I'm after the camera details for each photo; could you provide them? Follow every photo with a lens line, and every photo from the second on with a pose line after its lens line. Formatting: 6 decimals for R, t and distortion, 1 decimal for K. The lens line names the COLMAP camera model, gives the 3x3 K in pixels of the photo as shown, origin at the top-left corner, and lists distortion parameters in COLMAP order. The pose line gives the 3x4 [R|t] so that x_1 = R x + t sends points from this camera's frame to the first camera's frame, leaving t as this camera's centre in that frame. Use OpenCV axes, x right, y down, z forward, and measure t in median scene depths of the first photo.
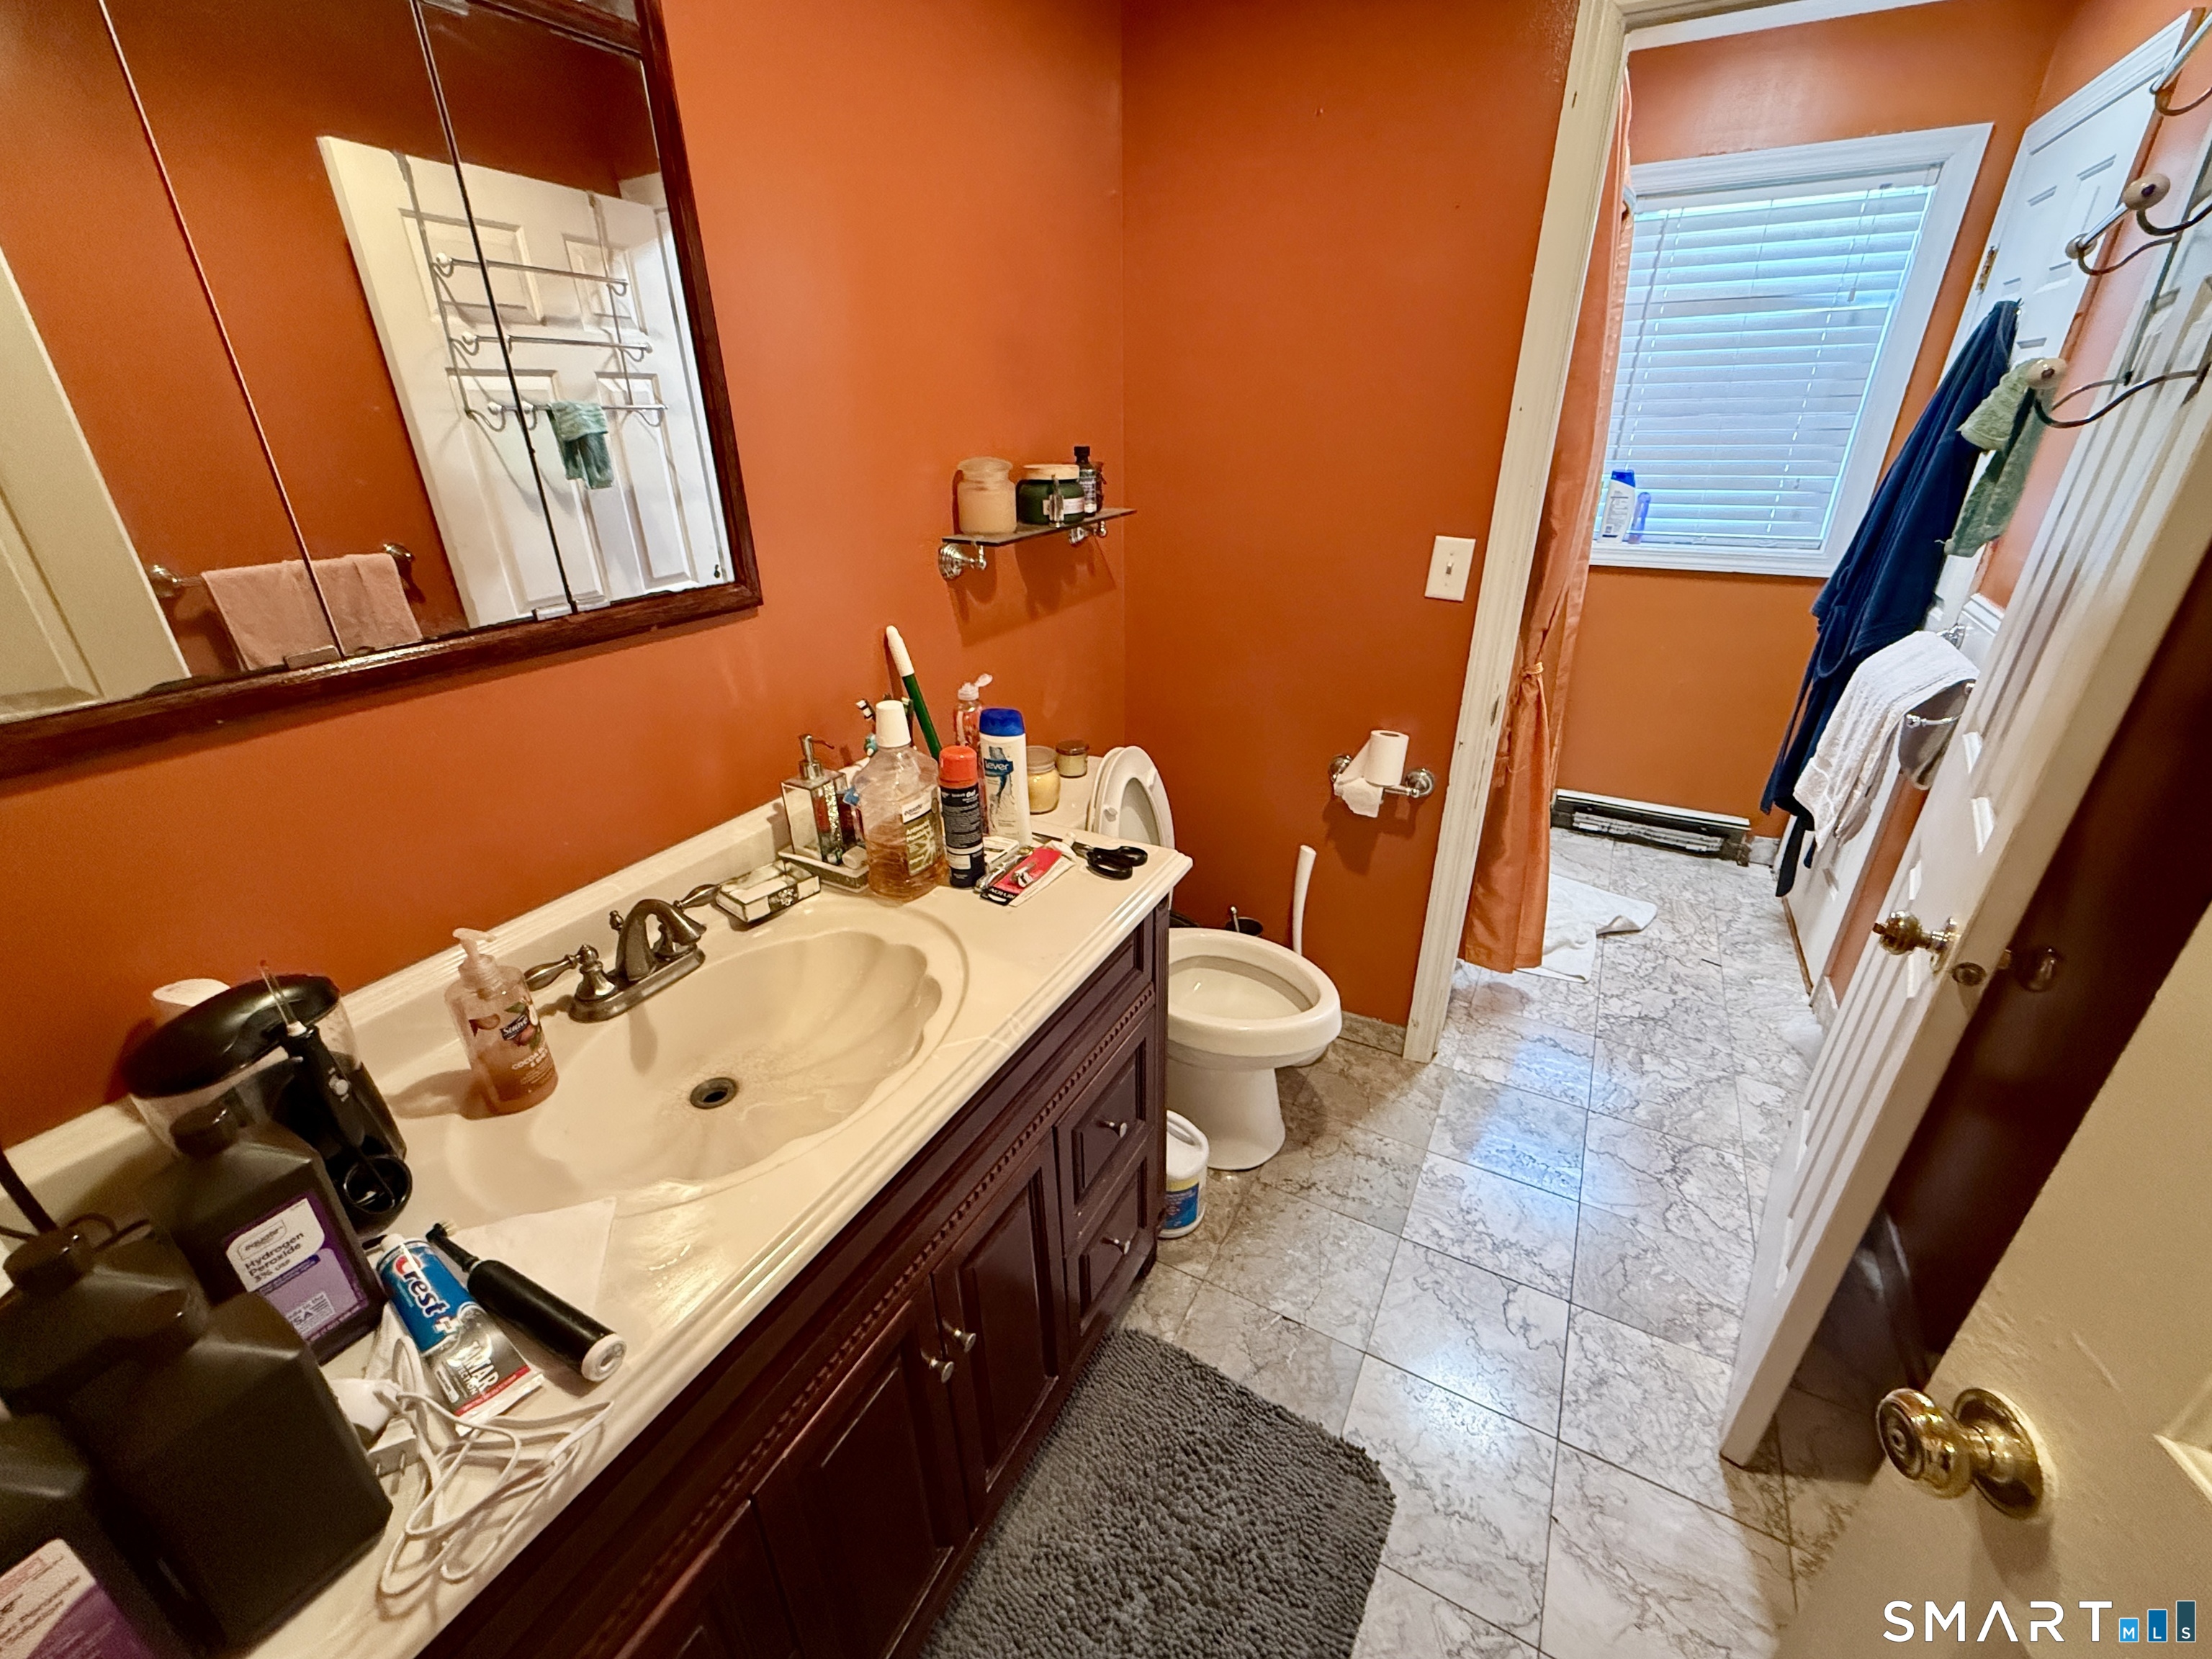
lens RADIAL K [[888.4, 0, 1107.8], [0, 888.4, 829.8], [0, 0, 1]] dist [0.003605, 0.000078]
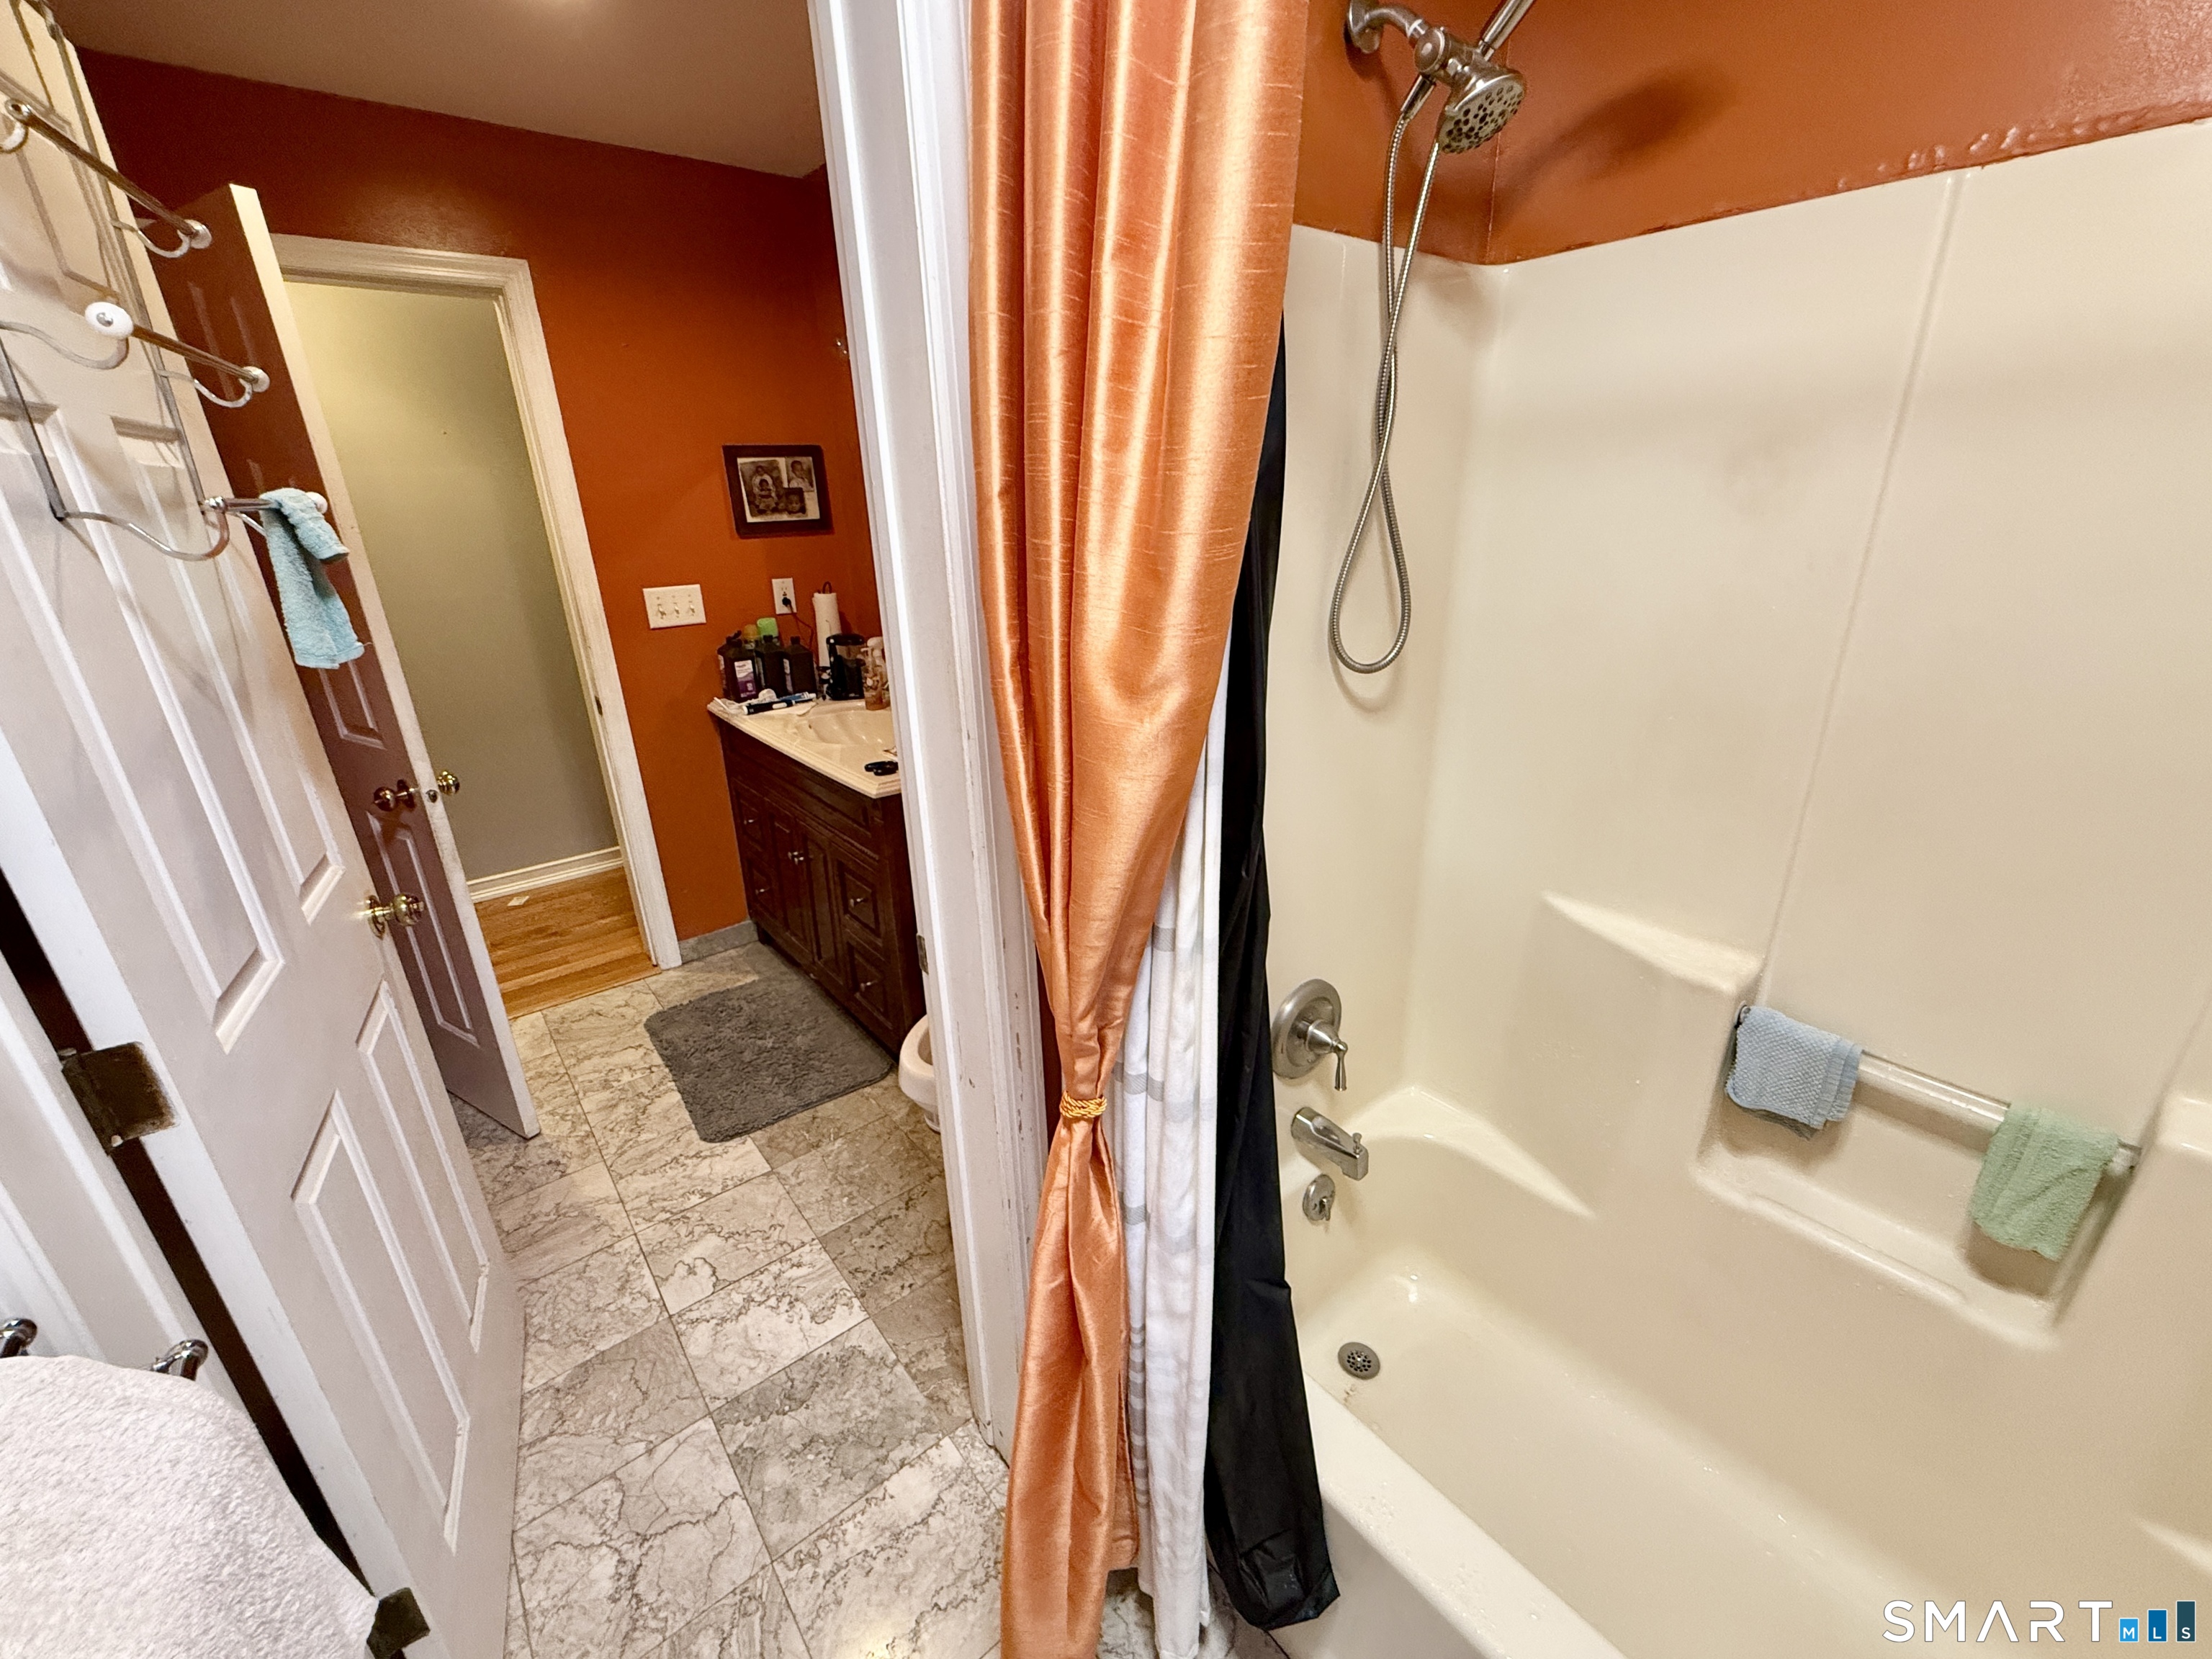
lens RADIAL K [[888.4, 0, 1107.7], [0, 888.4, 831.2], [0, 0, 1]] dist [0.003605, 0.000078]
pose [[-0.367368, 0.357026, -0.858821, 0.990276], [-0.378982, 0.785791, 0.488779, -0.629940], [0.849361, 0.505039, -0.153368, 1.253655]]
